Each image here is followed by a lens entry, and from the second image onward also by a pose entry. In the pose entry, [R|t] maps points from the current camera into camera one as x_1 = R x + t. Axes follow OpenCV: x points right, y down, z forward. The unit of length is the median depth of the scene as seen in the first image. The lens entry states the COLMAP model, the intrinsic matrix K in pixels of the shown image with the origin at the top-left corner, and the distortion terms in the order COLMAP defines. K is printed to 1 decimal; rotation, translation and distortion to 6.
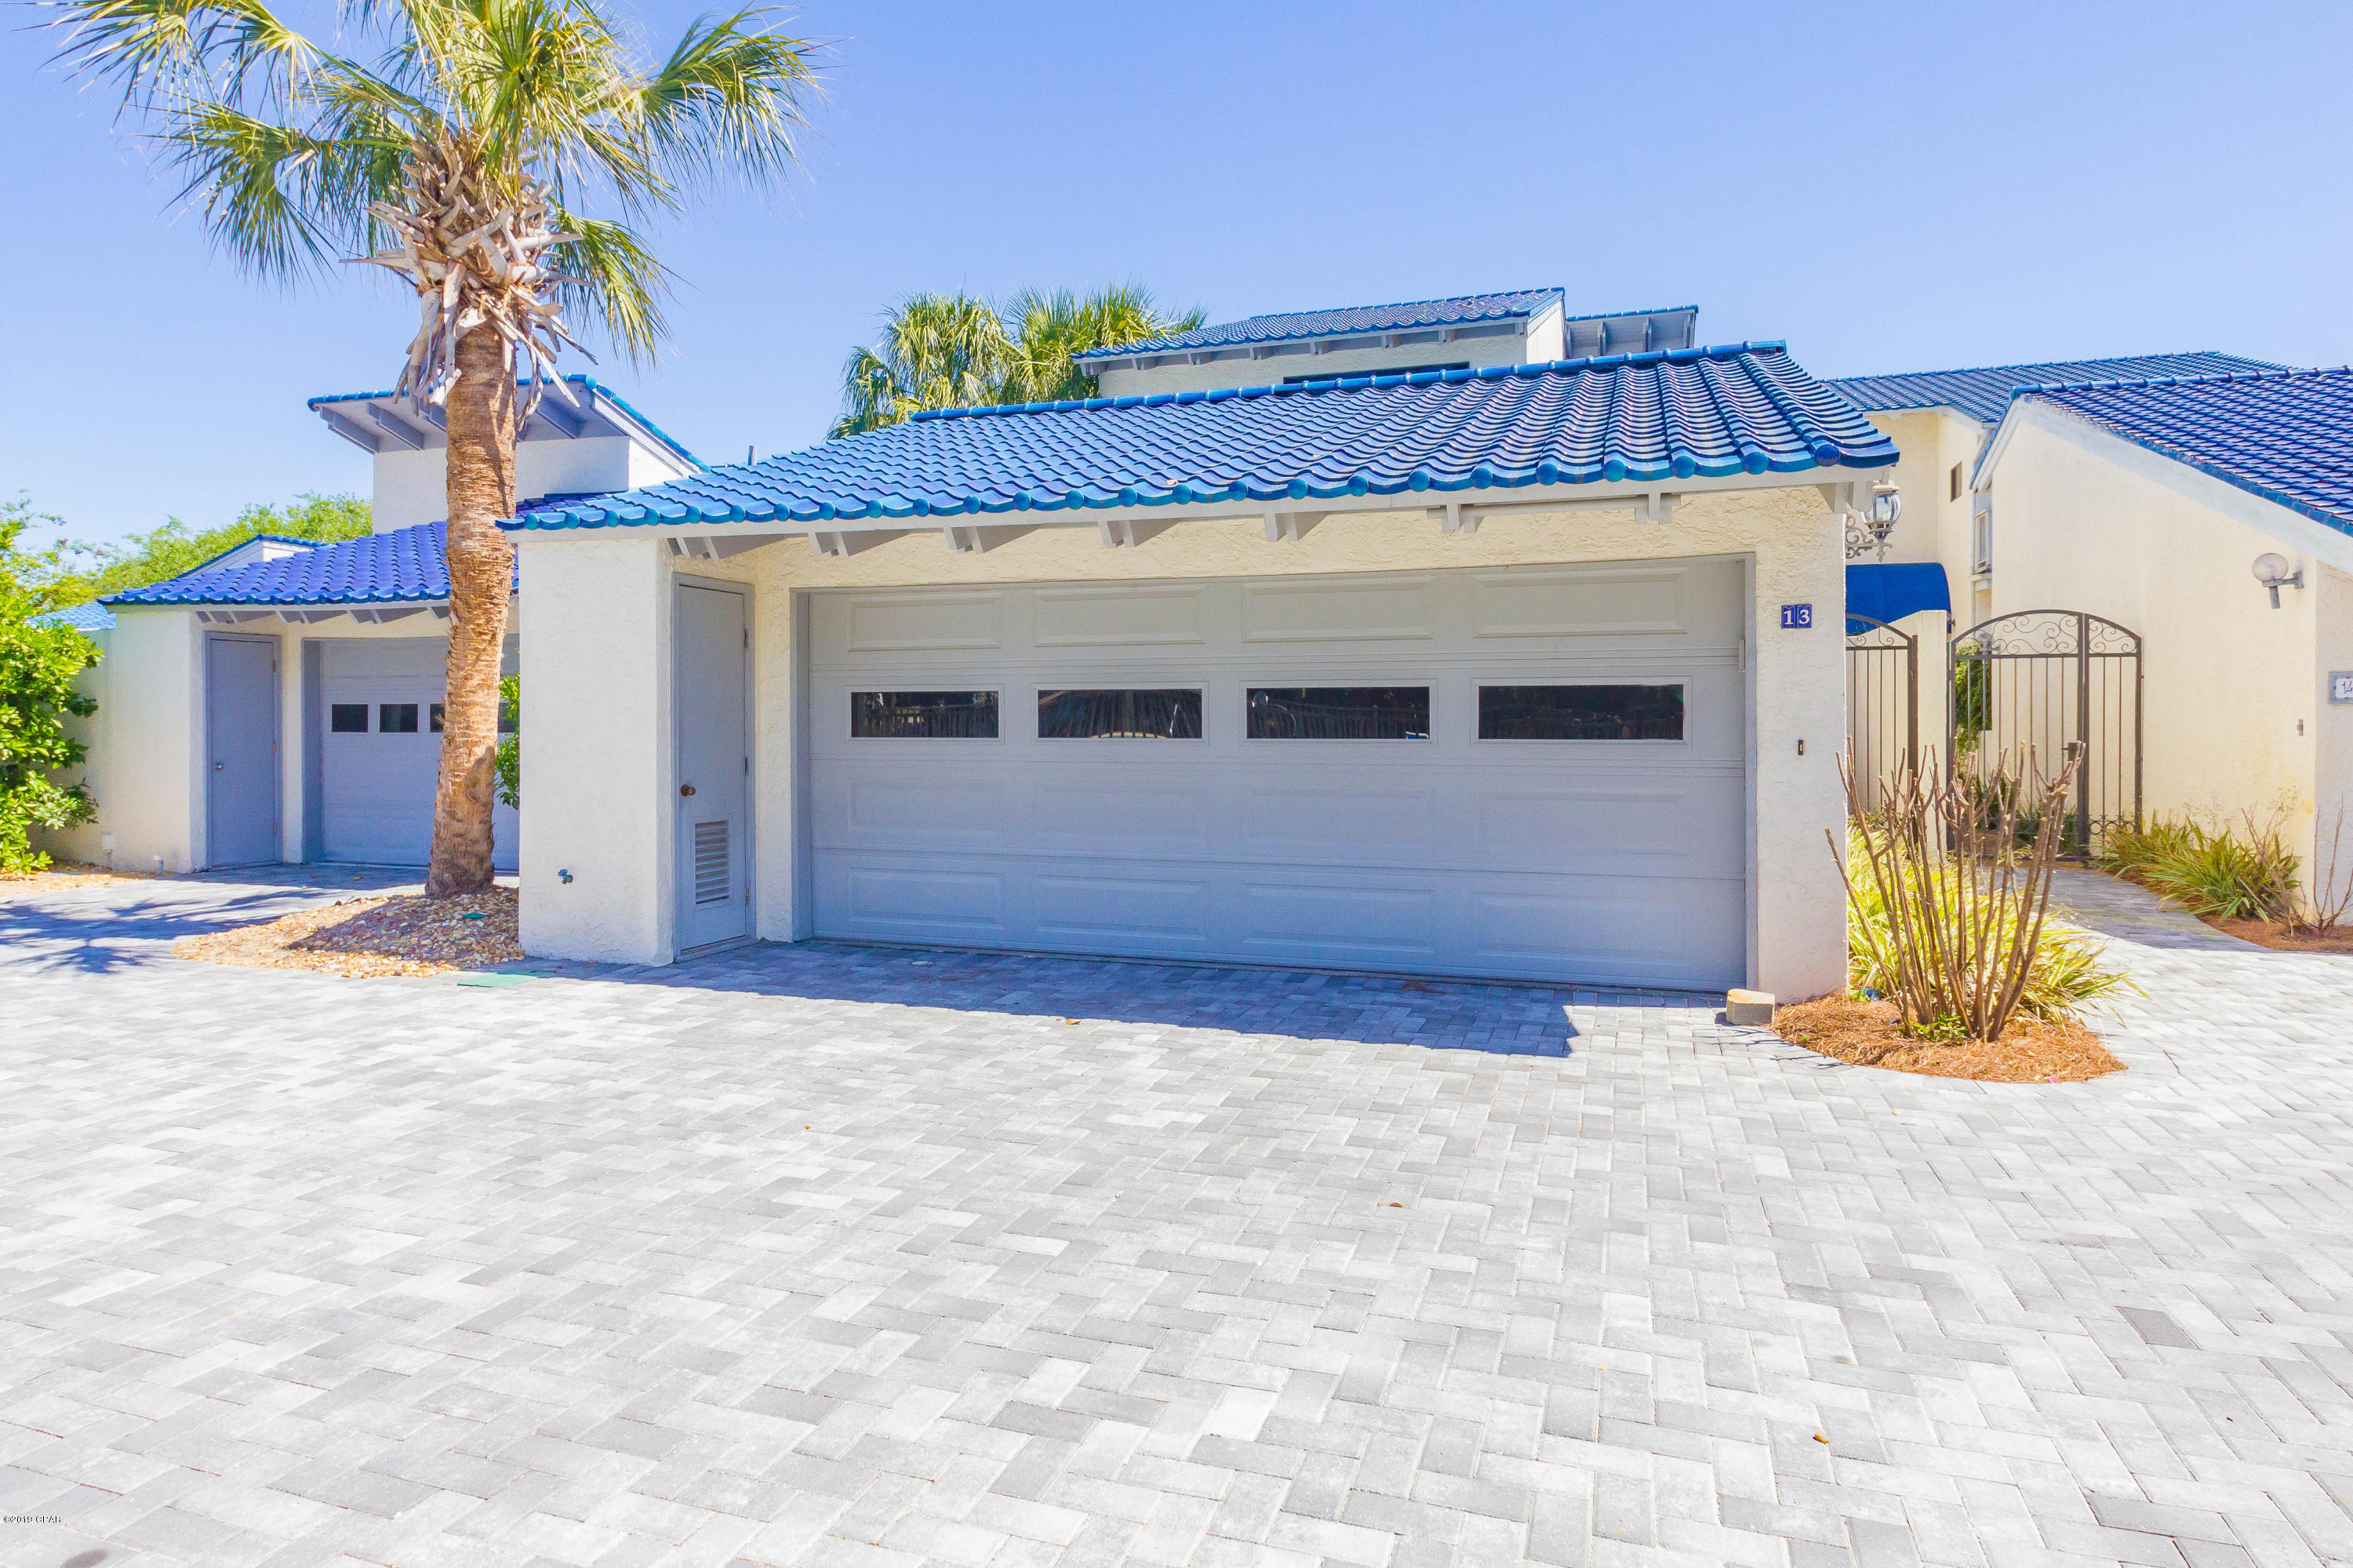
lens RADIAL K [[1346.8, 0, 1173.9], [0, 1346.8, 729.3], [0, 0, 1]] dist [-0.001290, -0.000220]
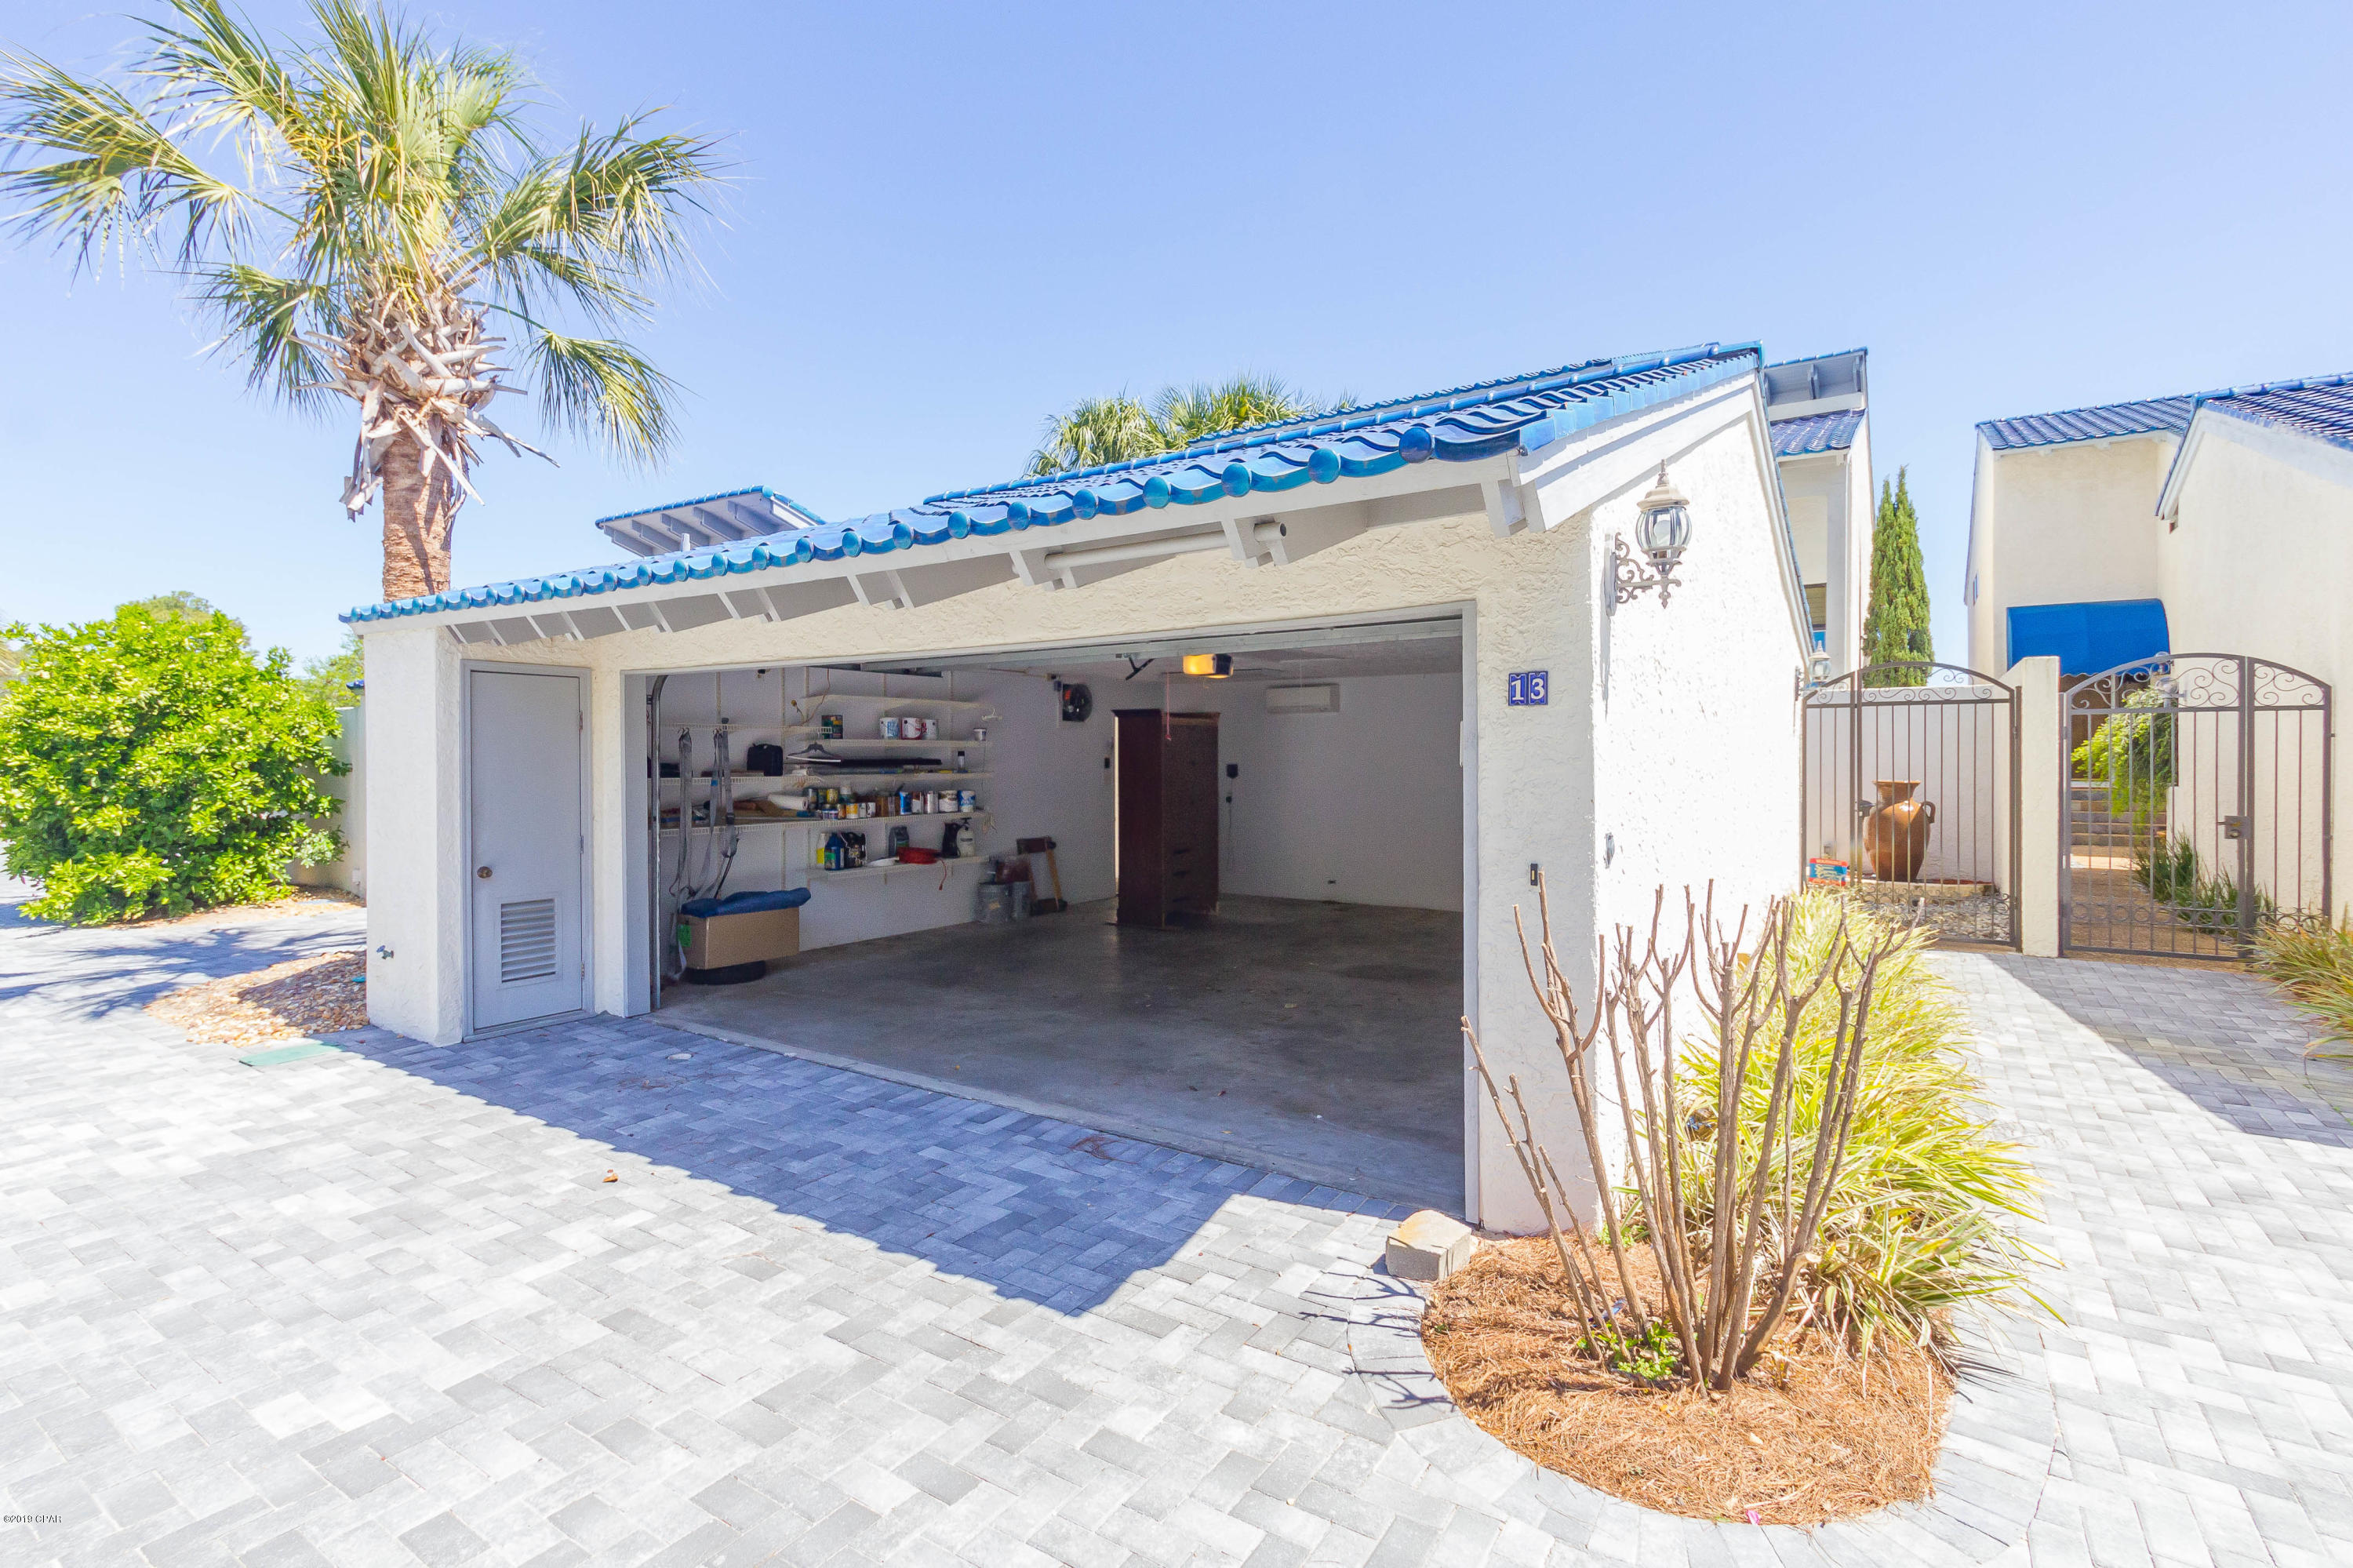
lens RADIAL K [[1099.0, 0, 1155.0], [0, 1099.0, 770.7], [0, 0, 1]] dist [0.015178, -0.018638]
pose [[0.966842, 0.001022, -0.255373, 0.210047], [0.000582, 0.999981, 0.006208, -0.022243], [0.255374, -0.006151, 0.966823, 0.196286]]
